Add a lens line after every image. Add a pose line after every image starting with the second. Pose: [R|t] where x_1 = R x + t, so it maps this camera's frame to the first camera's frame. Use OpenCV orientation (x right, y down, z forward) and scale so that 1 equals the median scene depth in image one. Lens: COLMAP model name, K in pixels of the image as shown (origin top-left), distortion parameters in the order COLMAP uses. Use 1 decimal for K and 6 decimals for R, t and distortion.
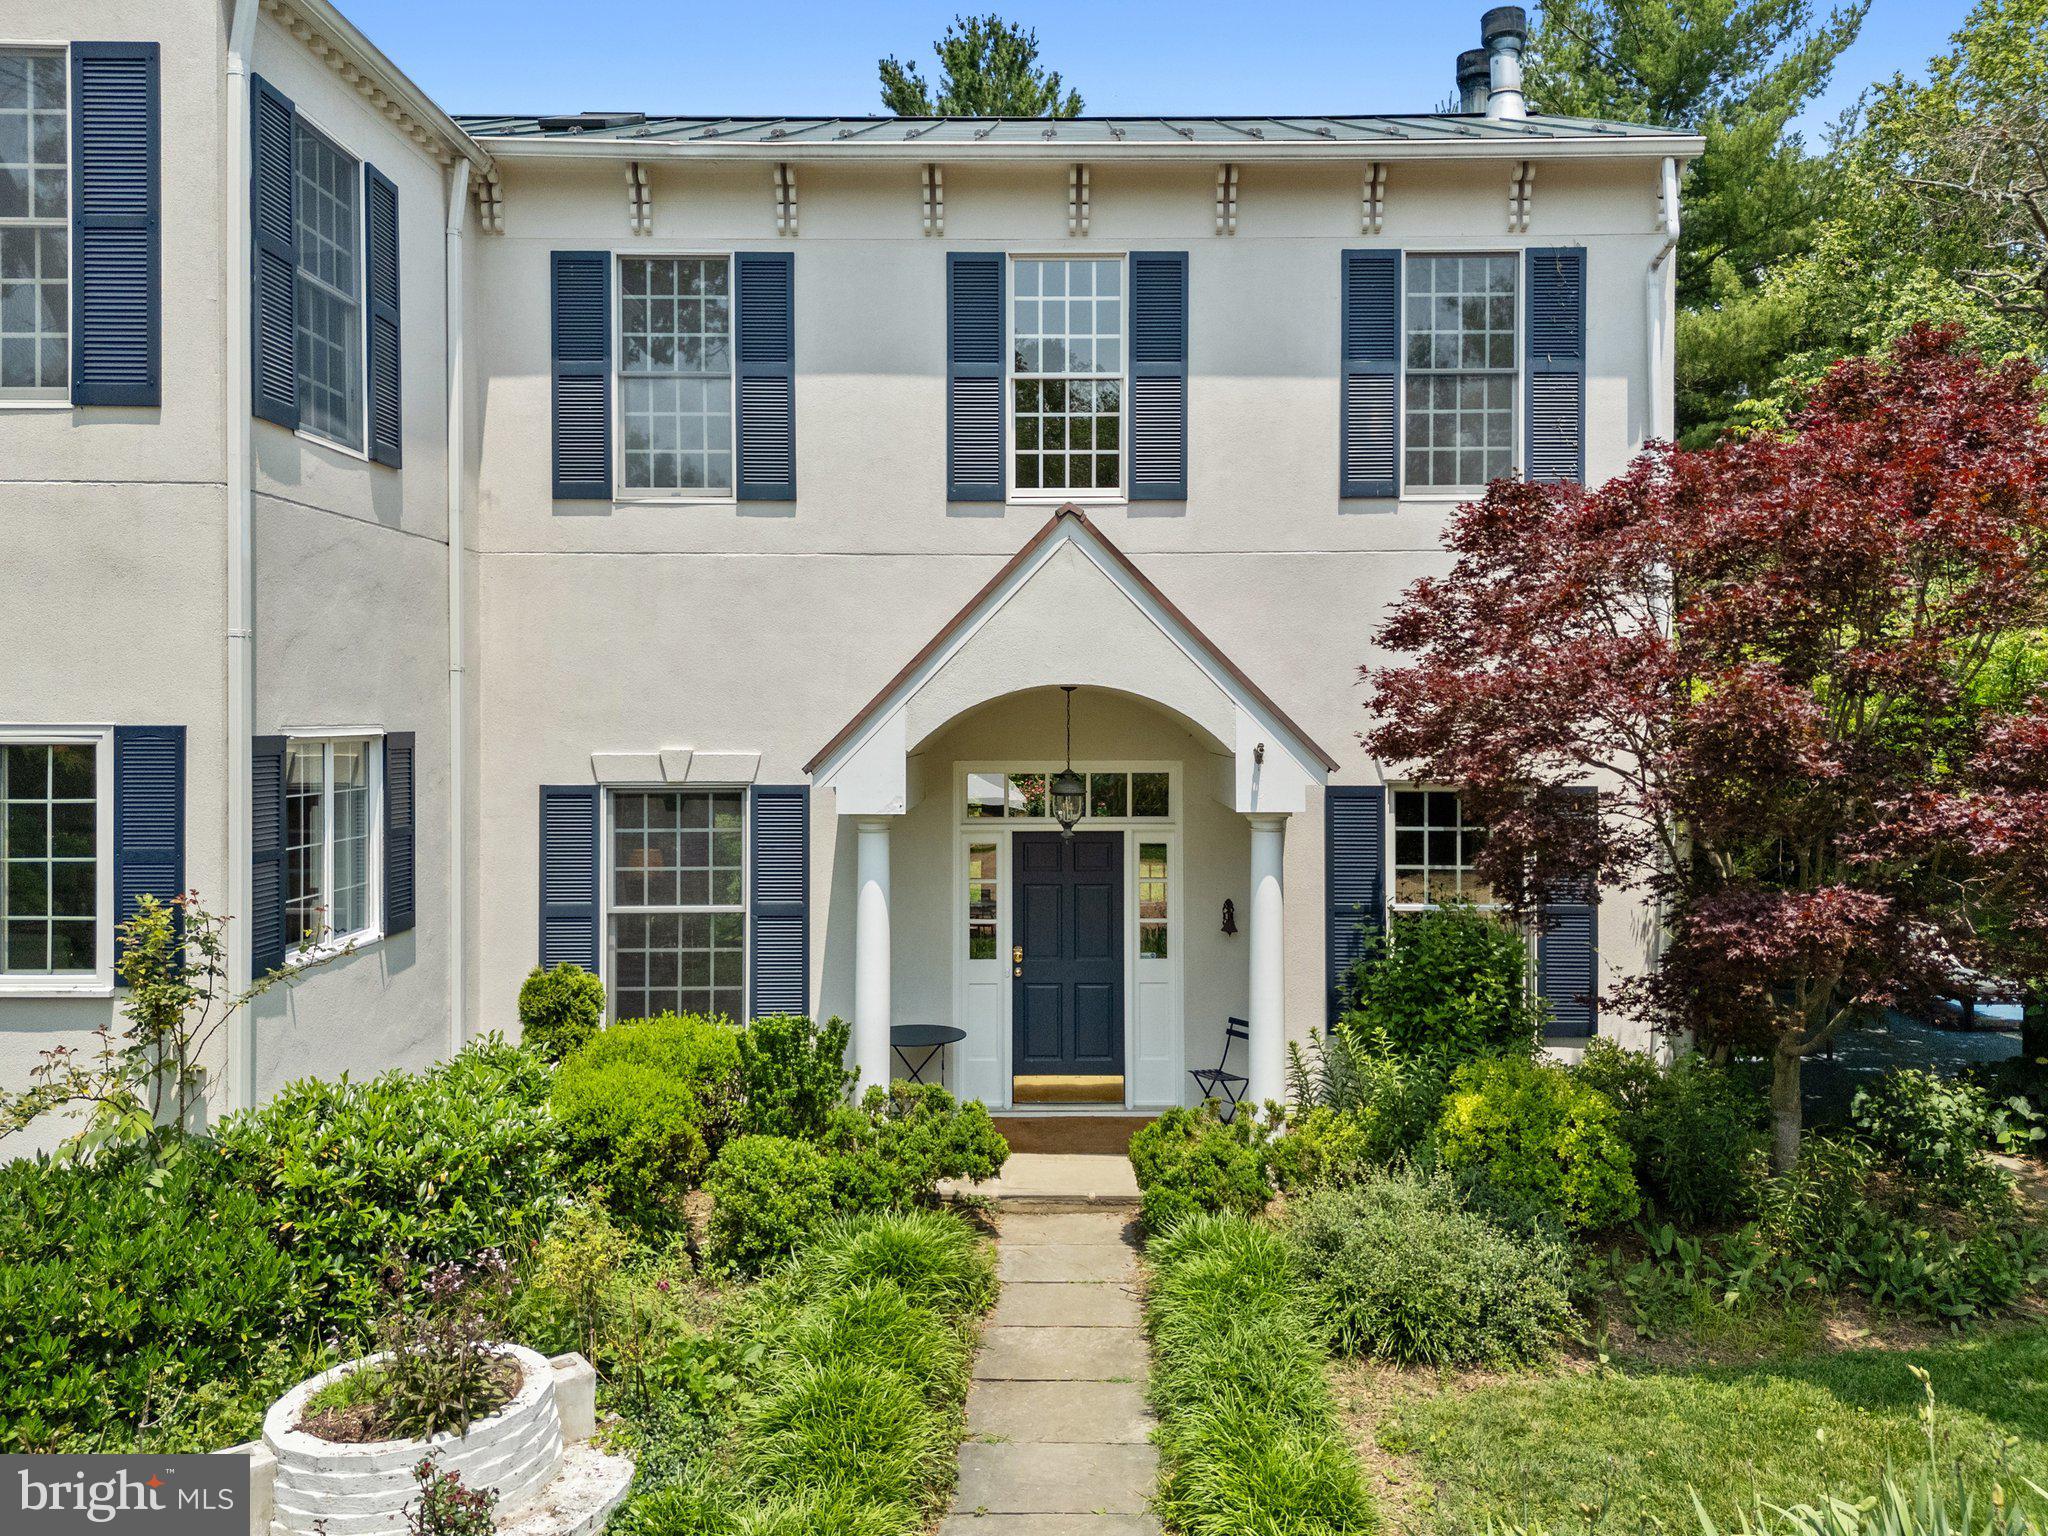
lens RADIAL K [[1562.8, 0, 1023.3], [0, 1562.8, 737.4], [0, 0, 1]] dist [0.108116, -0.152352]
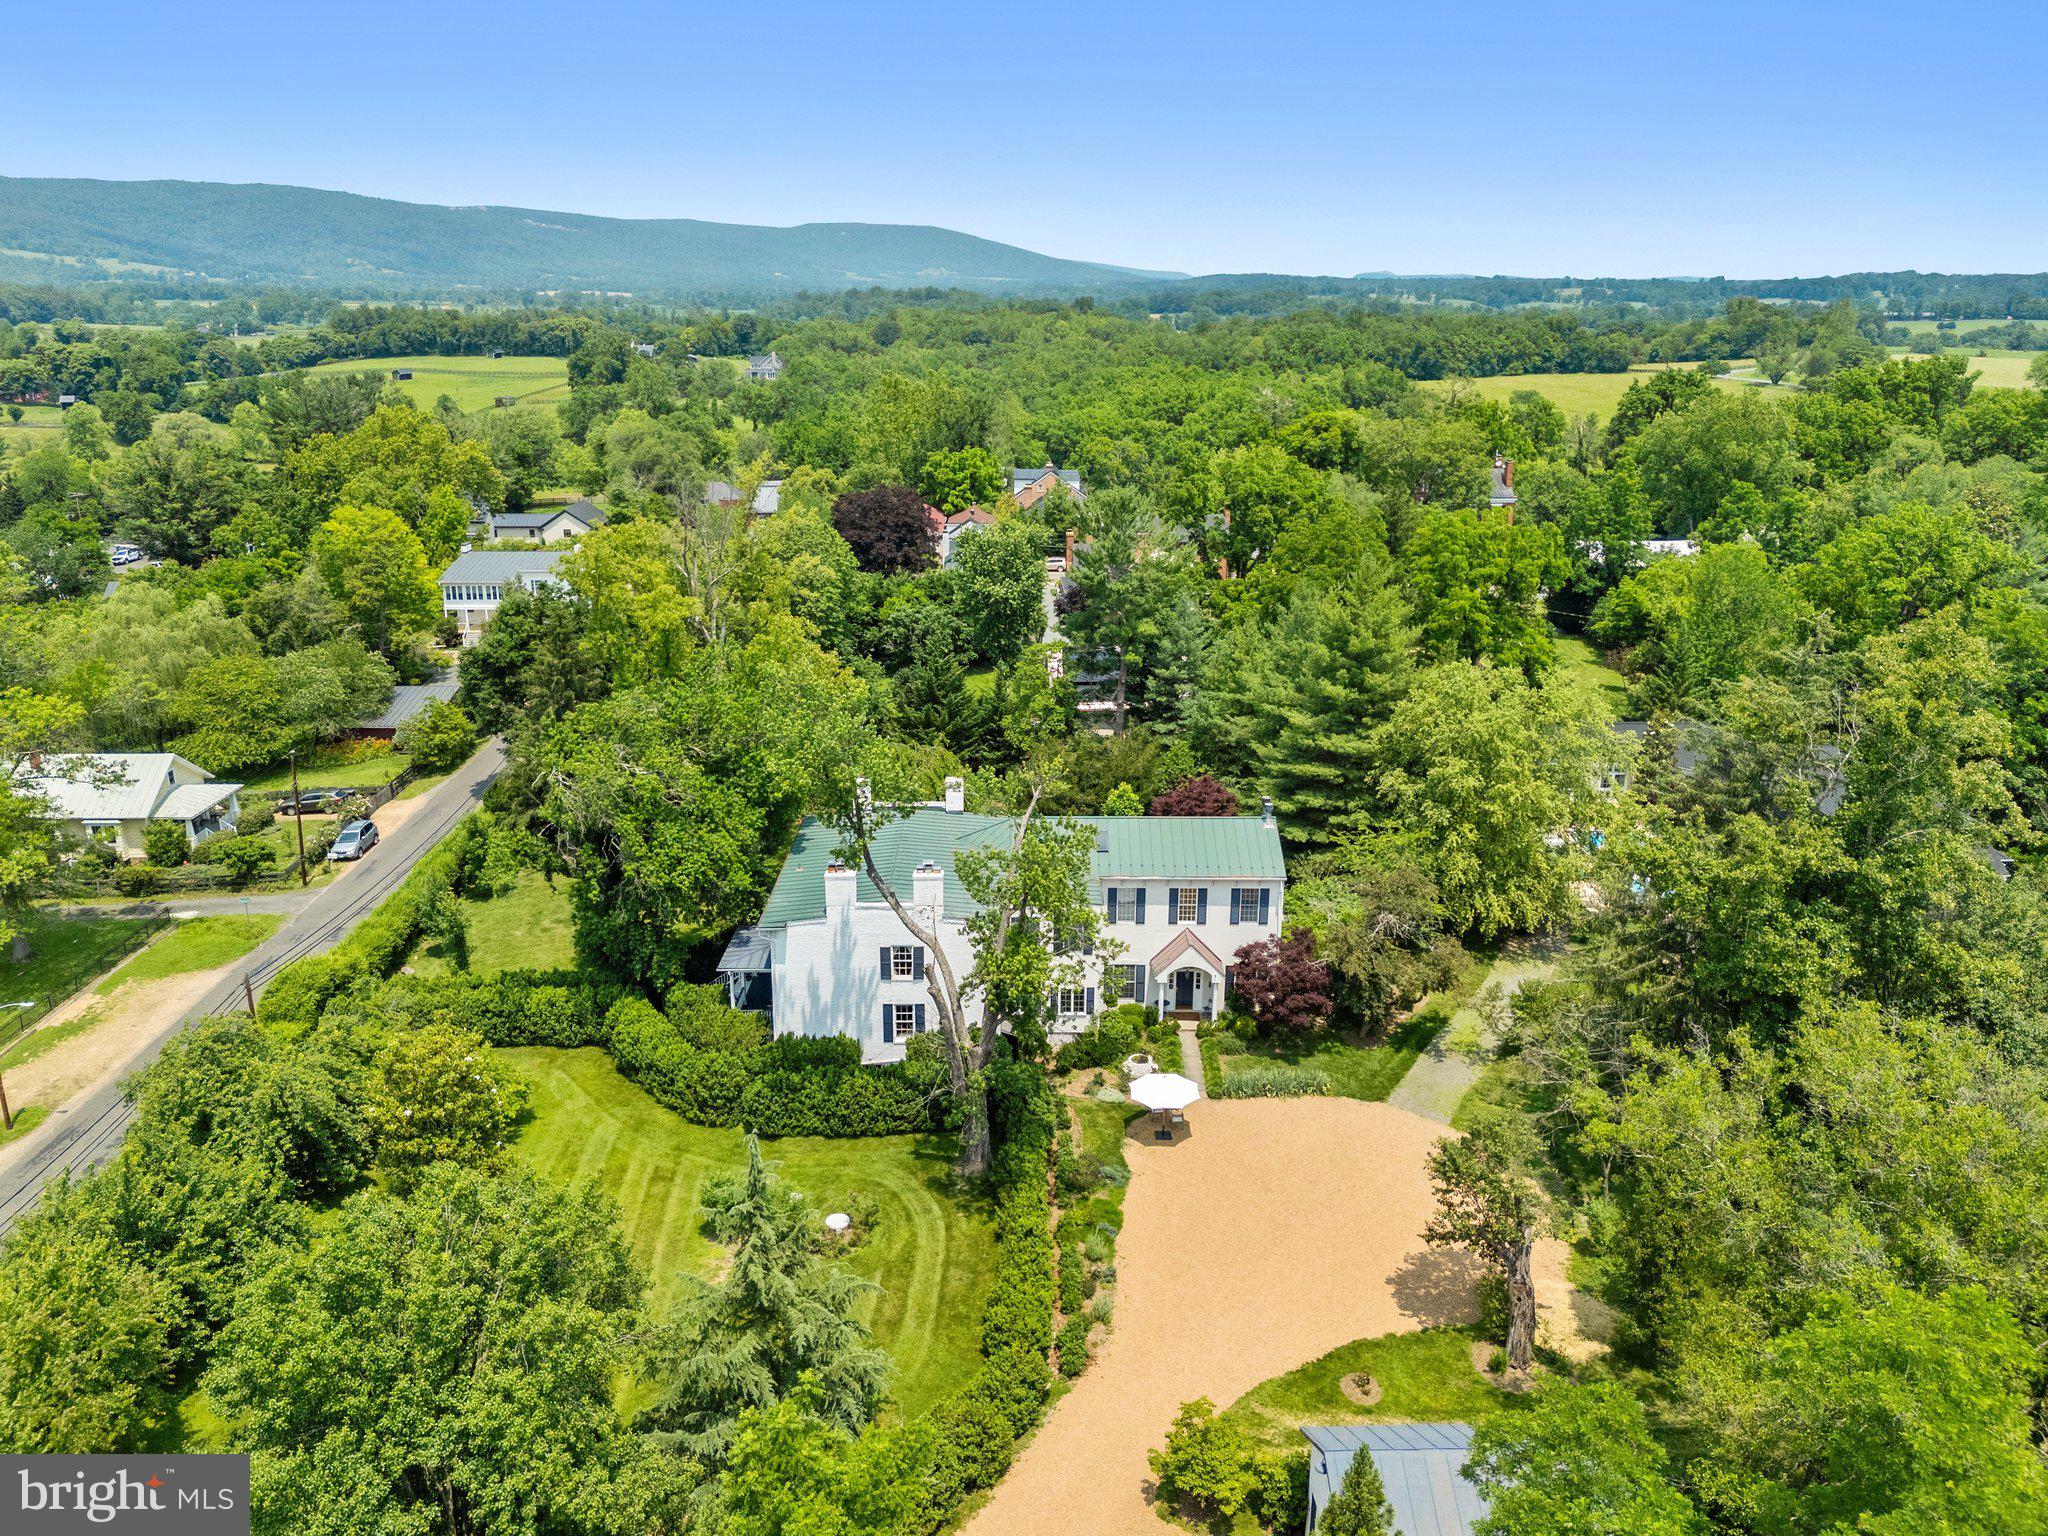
lens RADIAL K [[1562.8, 0, 1023.3], [0, 1562.8, 737.4], [0, 0, 1]] dist [0.108116, -0.152352]
pose [[0.999839, 0.011500, 0.013786, -0.745190], [-0.014540, 0.969140, 0.246081, -2.477096], [-0.010531, -0.246242, 0.969151, -5.048039]]
